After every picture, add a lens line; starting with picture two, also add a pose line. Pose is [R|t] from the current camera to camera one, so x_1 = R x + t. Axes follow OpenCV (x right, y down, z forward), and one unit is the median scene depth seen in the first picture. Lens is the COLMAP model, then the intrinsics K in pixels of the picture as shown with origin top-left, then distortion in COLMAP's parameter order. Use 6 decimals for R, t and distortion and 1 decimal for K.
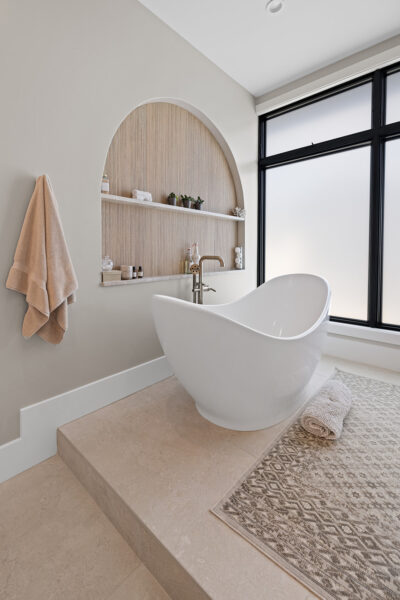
lens RADIAL K [[265.4, 0, 199.8], [0, 265.4, 274.1], [0, 0, 1]] dist [-0.003304, -0.000187]
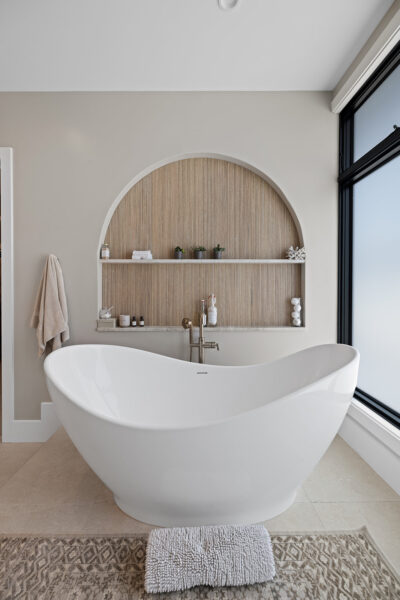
lens RADIAL K [[263.8, 0, 200.0], [0, 263.8, 300.0], [0, 0, 1]] dist [0.001363, 0.000337]
pose [[0.680020, 0.047086, -0.731680, 0.752723], [-0.063678, 0.997958, 0.005040, -0.118423], [0.730423, 0.043165, 0.681630, 0.400769]]
